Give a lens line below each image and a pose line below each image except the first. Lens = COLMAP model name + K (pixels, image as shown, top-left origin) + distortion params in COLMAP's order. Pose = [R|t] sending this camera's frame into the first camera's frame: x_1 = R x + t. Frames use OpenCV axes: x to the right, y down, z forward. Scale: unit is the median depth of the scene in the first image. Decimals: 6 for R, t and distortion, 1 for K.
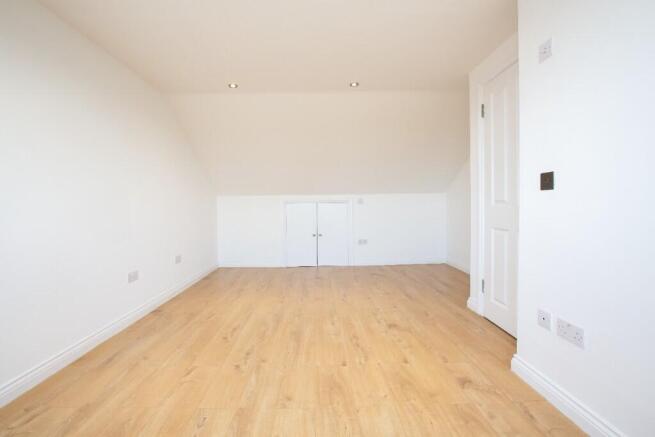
lens RADIAL K [[299.2, 0, 319.7], [0, 299.2, 217.3], [0, 0, 1]] dist [0.000239, 0.000065]
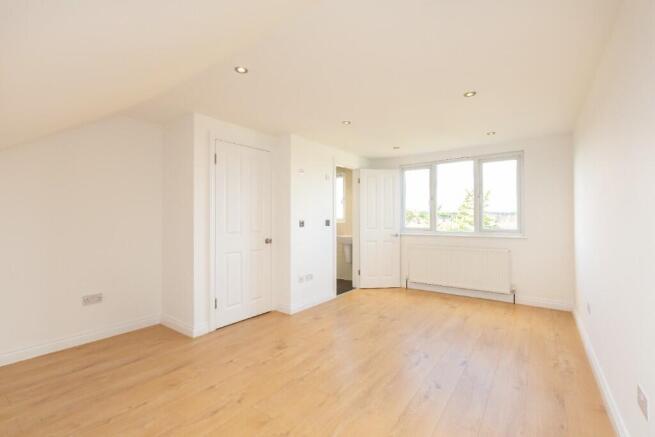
lens RADIAL K [[299.2, 0, 319.7], [0, 299.2, 217.3], [0, 0, 1]] dist [0.000239, 0.000065]
pose [[-0.797737, 0.023587, 0.602544, -0.546252], [0.037537, 0.999239, 0.010582, -0.120312], [-0.601836, 0.031060, -0.798016, 1.785739]]
